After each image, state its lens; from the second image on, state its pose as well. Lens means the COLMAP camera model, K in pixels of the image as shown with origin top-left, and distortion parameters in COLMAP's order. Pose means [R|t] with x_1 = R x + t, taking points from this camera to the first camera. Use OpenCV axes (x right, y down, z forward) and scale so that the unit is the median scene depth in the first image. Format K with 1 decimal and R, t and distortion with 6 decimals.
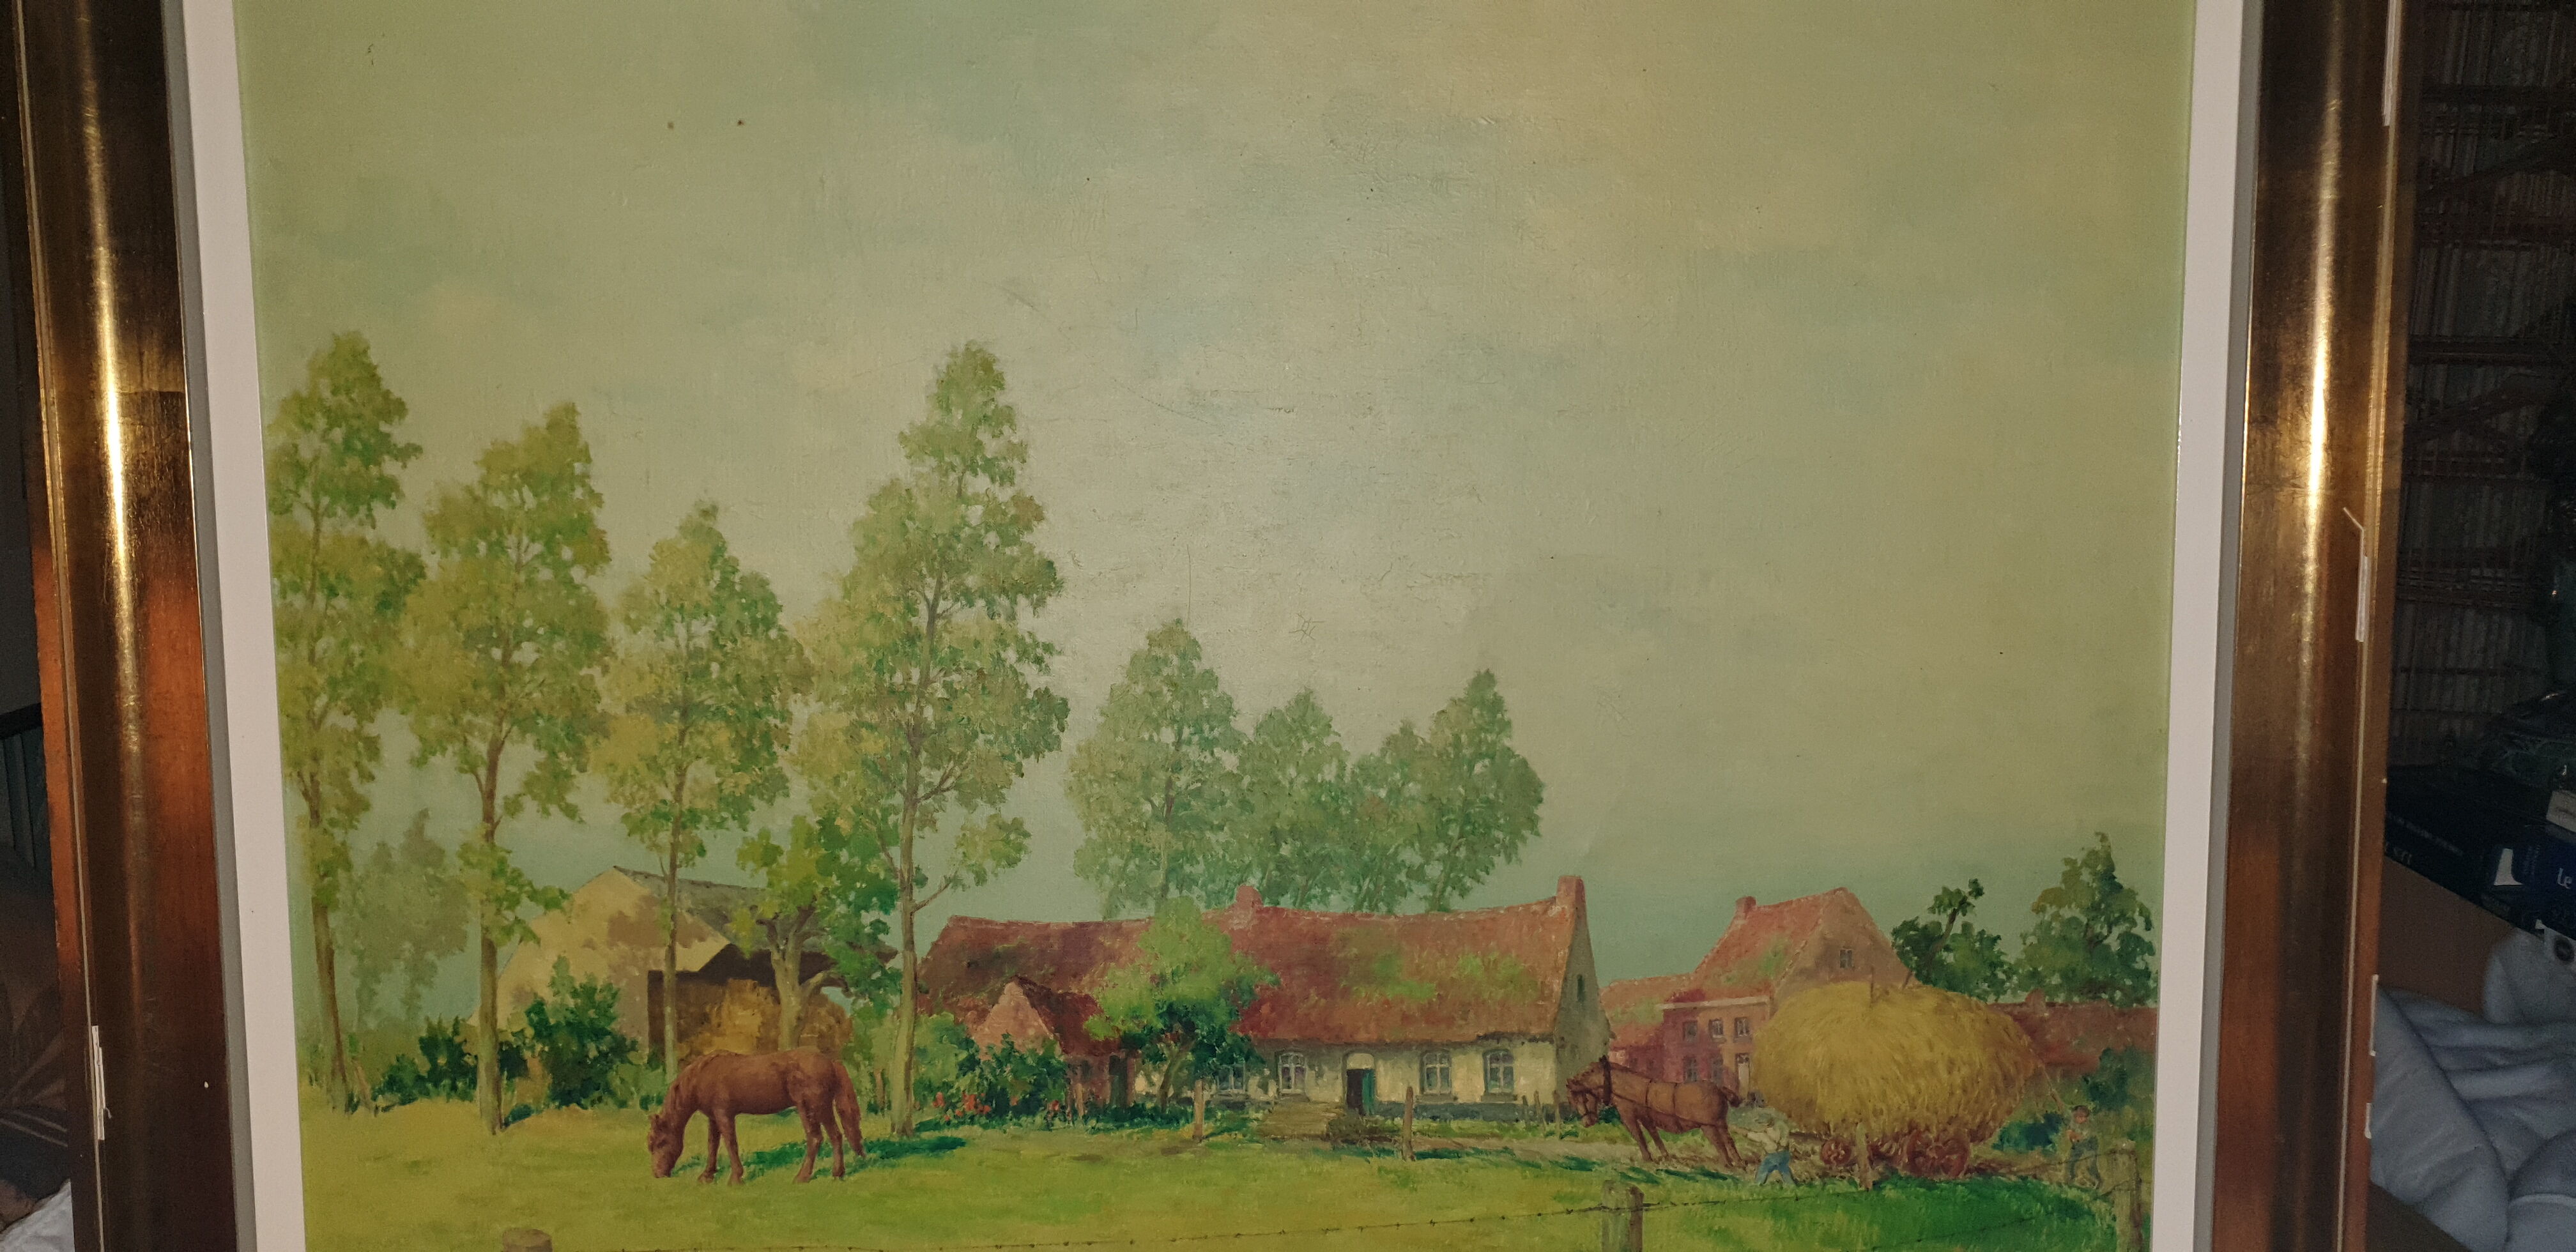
lens RADIAL K [[2034.5, 0, 1288.0], [0, 2034.5, 626.0], [0, 0, 1]] dist [0.000187, -0.041679]
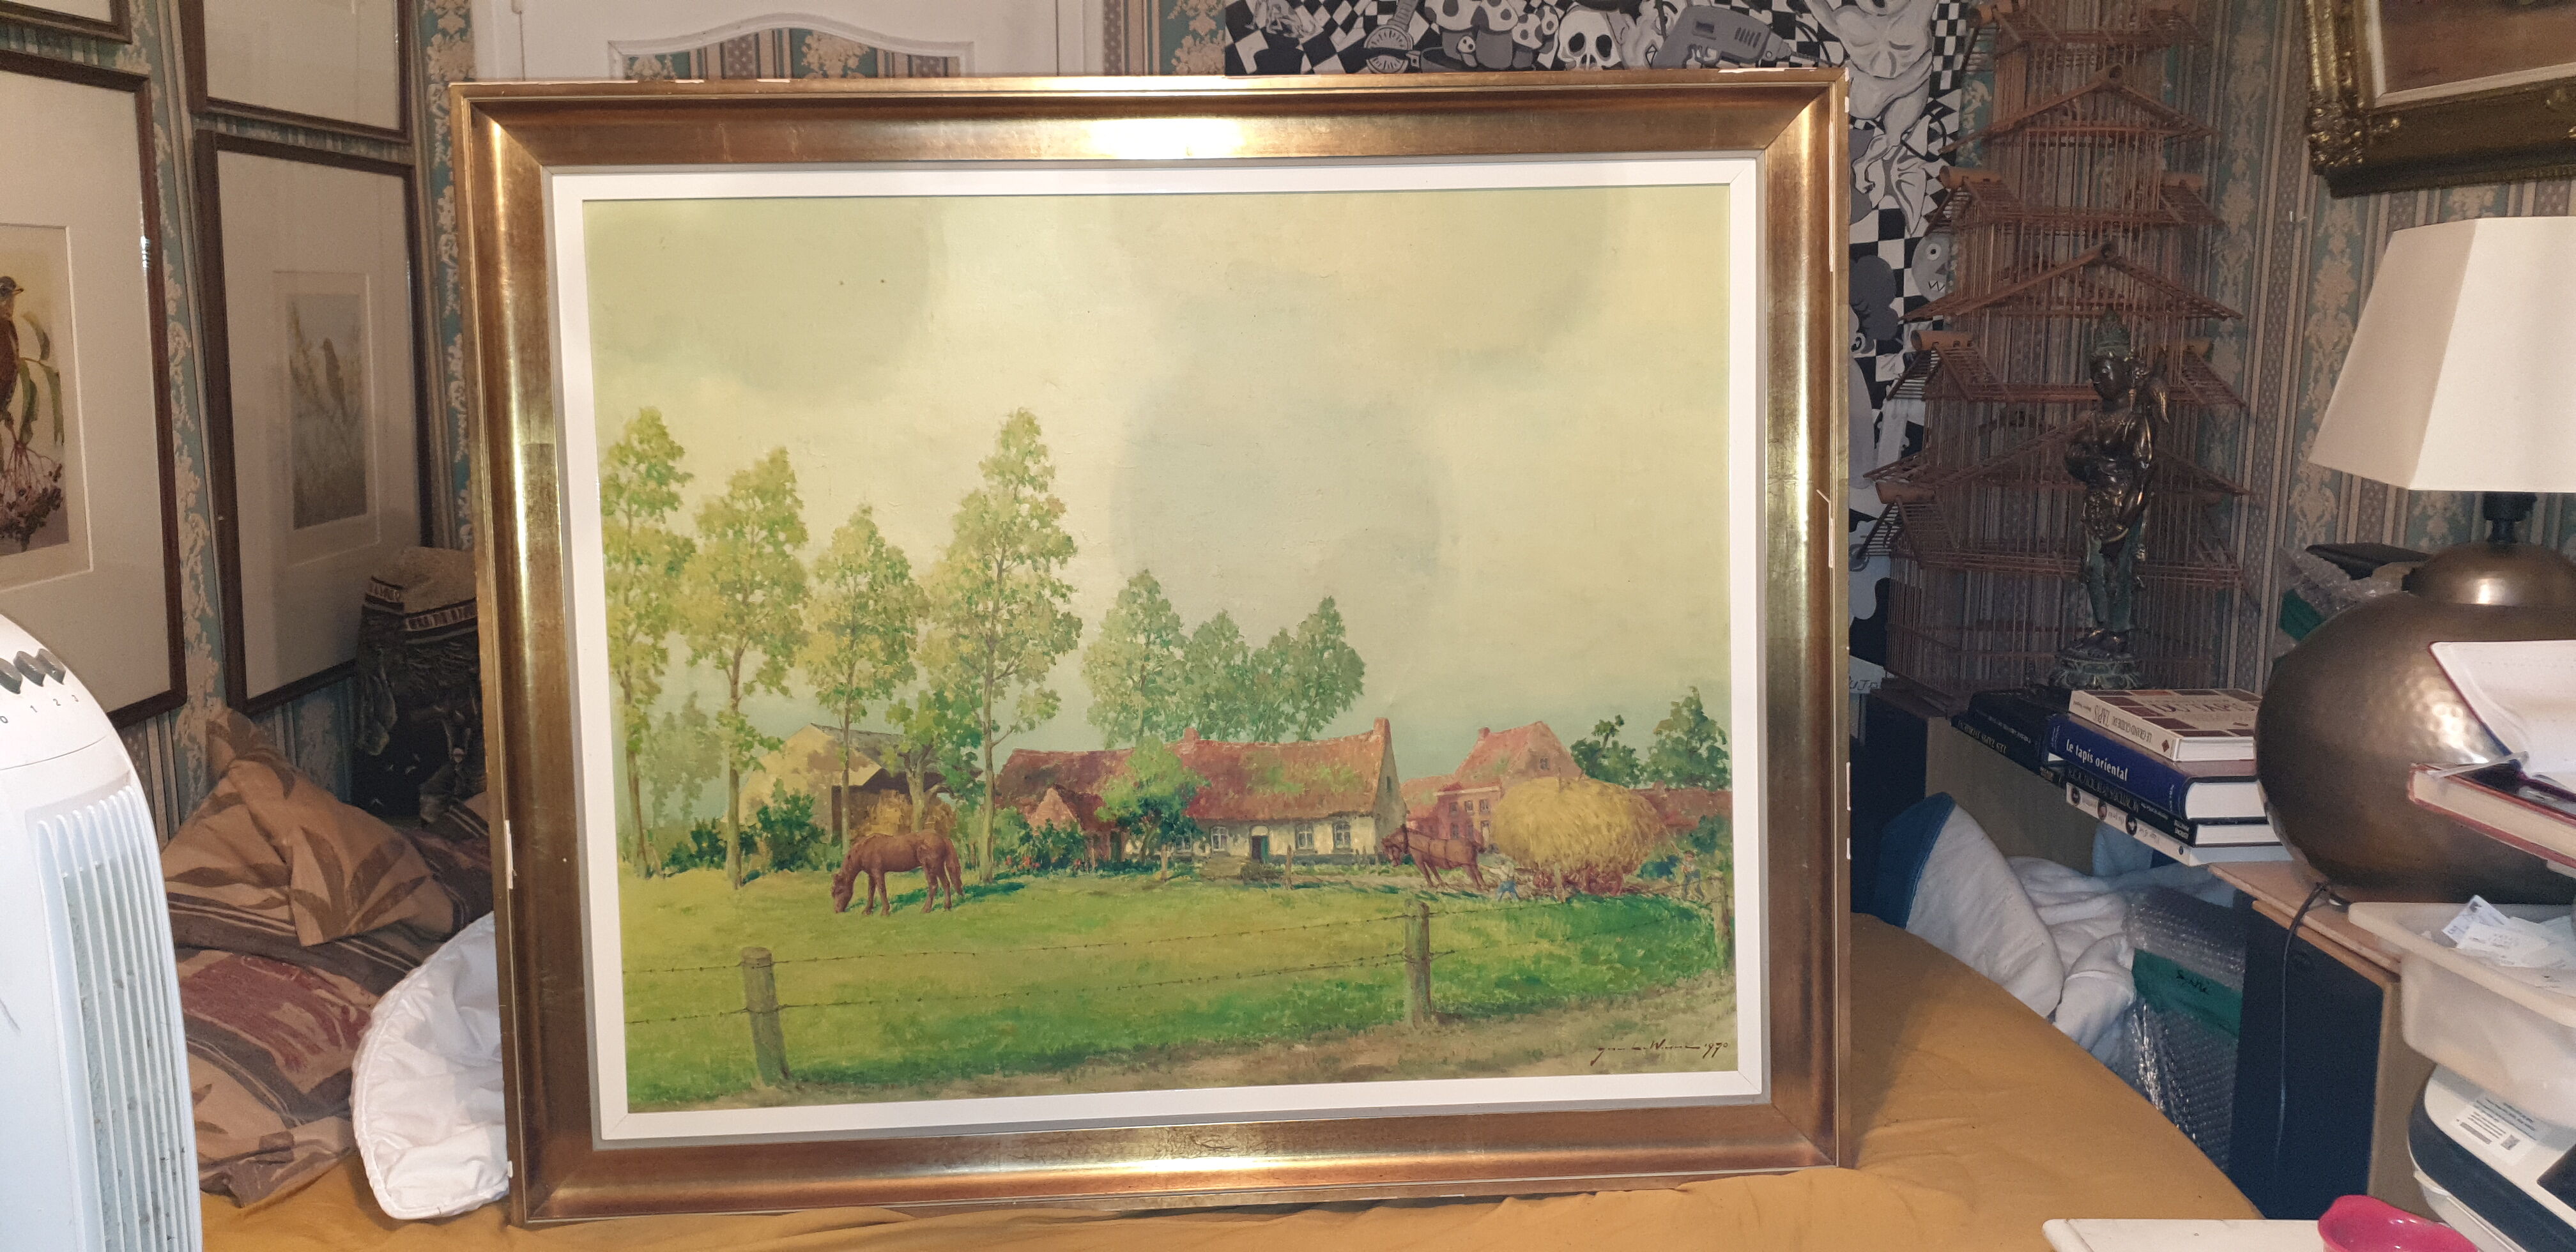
lens RADIAL K [[1962.4, 0, 1298.0], [0, 1962.4, 632.0], [0, 0, 1]] dist [0.092978, -0.235374]
pose [[0.998463, -0.020674, 0.051430, -0.013085], [0.021357, 0.999690, -0.012765, 0.071673], [-0.051151, 0.013844, 0.998595, -0.637896]]
